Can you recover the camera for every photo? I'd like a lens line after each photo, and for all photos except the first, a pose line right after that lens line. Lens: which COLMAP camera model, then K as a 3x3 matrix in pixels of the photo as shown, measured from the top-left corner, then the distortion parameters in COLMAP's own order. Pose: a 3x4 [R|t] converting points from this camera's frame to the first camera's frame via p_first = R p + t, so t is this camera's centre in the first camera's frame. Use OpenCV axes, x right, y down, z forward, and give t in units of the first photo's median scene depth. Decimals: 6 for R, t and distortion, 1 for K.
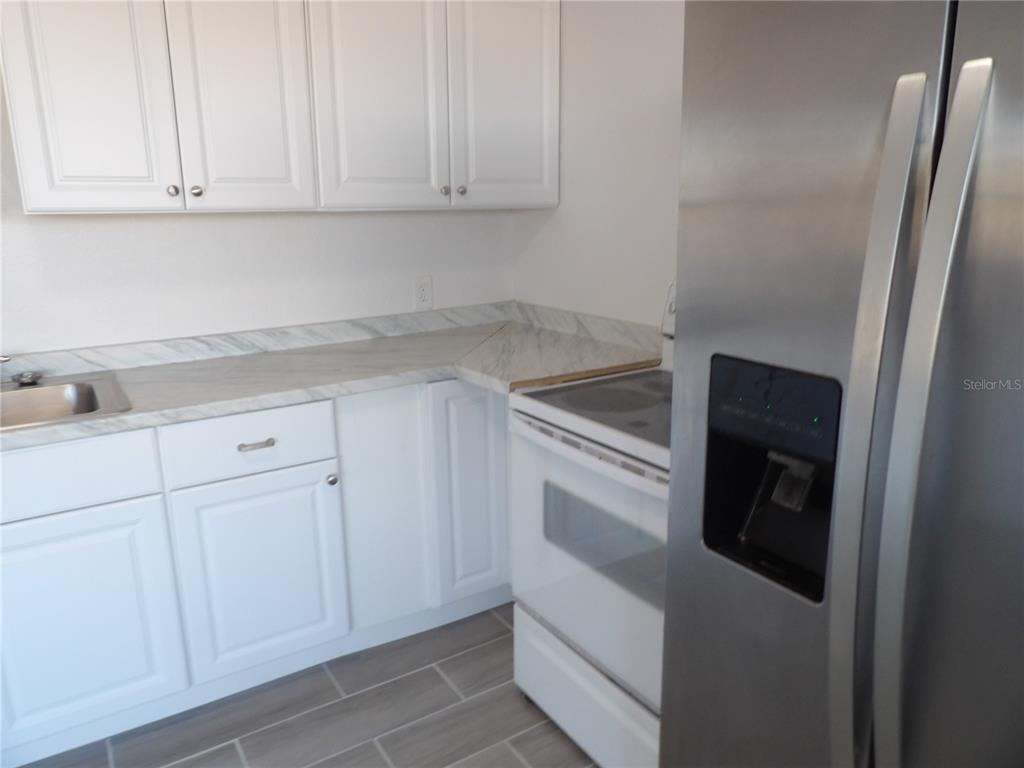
lens RADIAL K [[735.2, 0, 513.9], [0, 735.2, 381.3], [0, 0, 1]] dist [-0.038107, 0.047187]
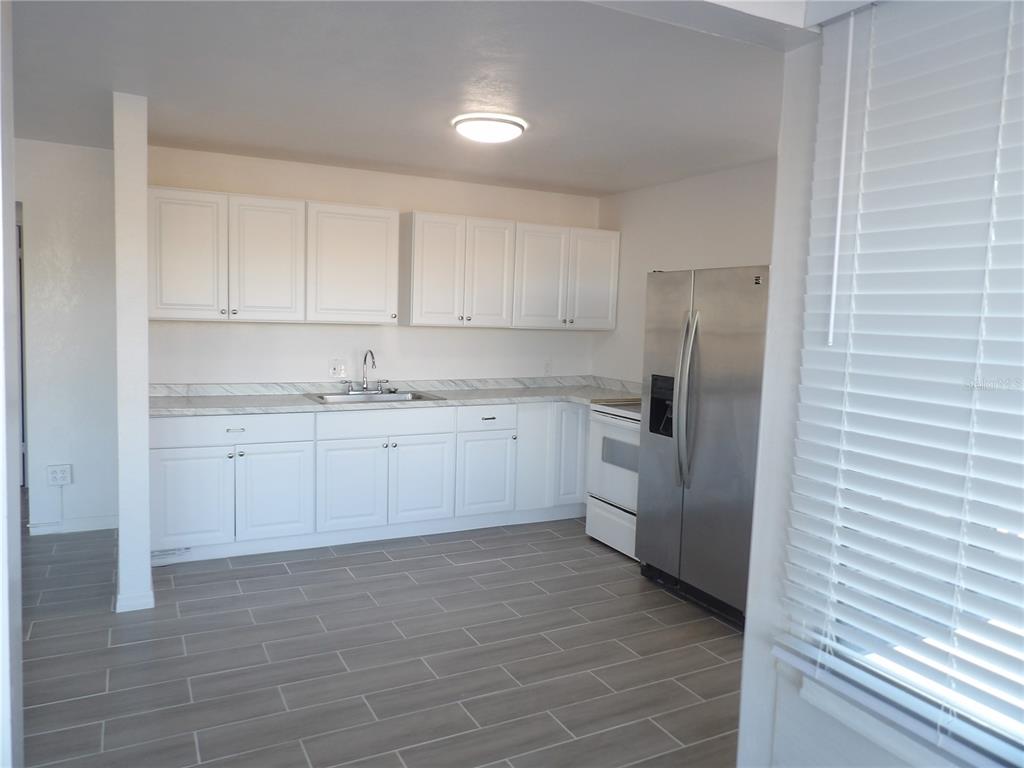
lens RADIAL K [[735.2, 0, 513.9], [0, 735.2, 381.3], [0, 0, 1]] dist [-0.038107, 0.047187]
pose [[0.994940, 0.048736, -0.087862, -0.042786], [-0.061176, 0.987543, -0.144973, 0.276183], [0.079702, 0.149615, 0.985527, -1.291643]]
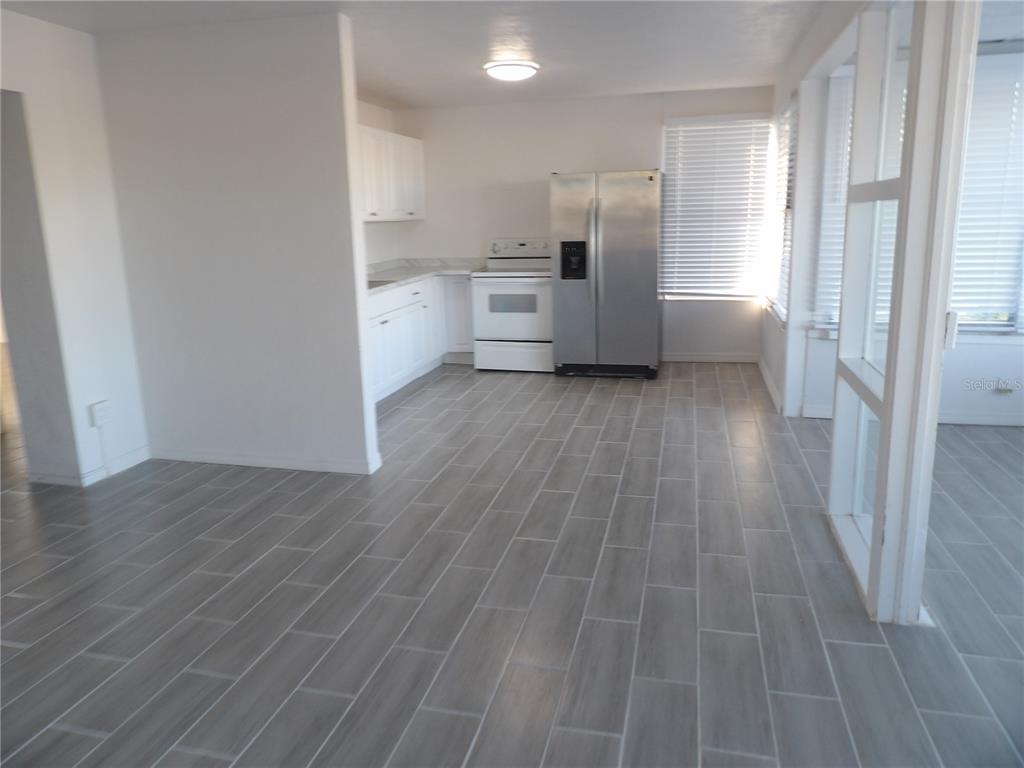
lens RADIAL K [[731.7, 0, 512.0], [0, 731.7, 379.4], [0, 0, 1]] dist [-0.042911, 0.049899]
pose [[0.726560, -0.158302, 0.668619, -1.908240], [0.180535, 0.982890, 0.036528, 0.354883], [-0.662962, 0.094170, 0.742707, -1.363961]]
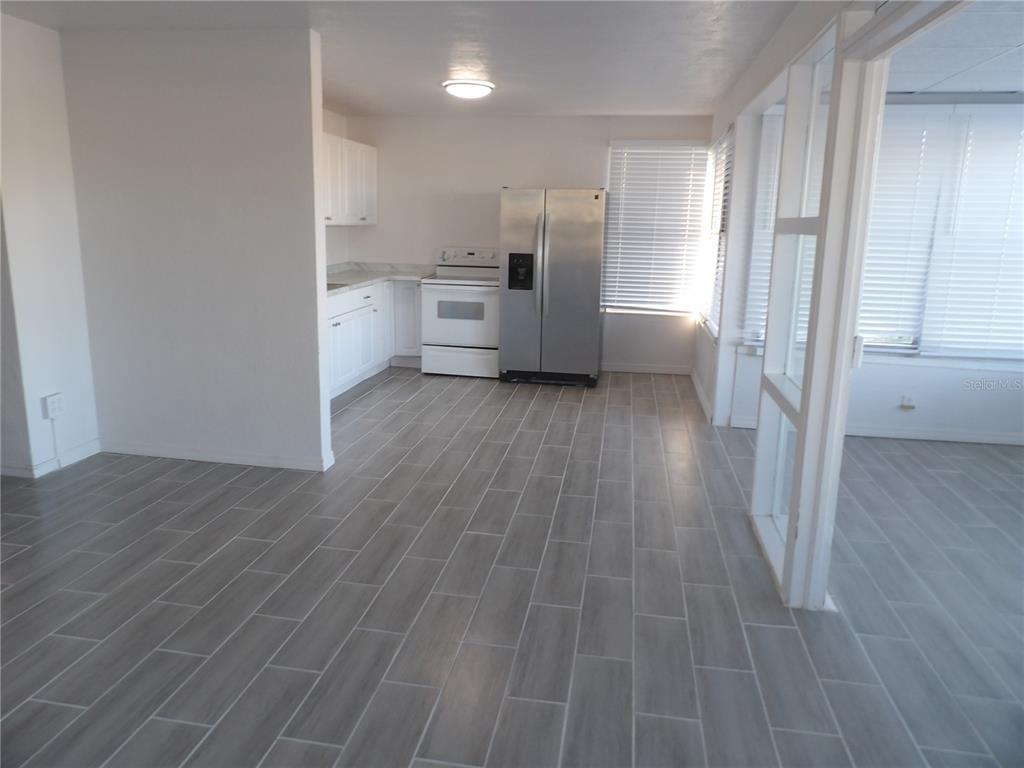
lens RADIAL K [[735.2, 0, 513.9], [0, 735.2, 381.3], [0, 0, 1]] dist [-0.038107, 0.047187]
pose [[0.666962, -0.133969, 0.732949, -2.019336], [0.147814, 0.987942, 0.046070, 0.345578], [-0.730283, 0.077614, 0.678722, -1.420165]]
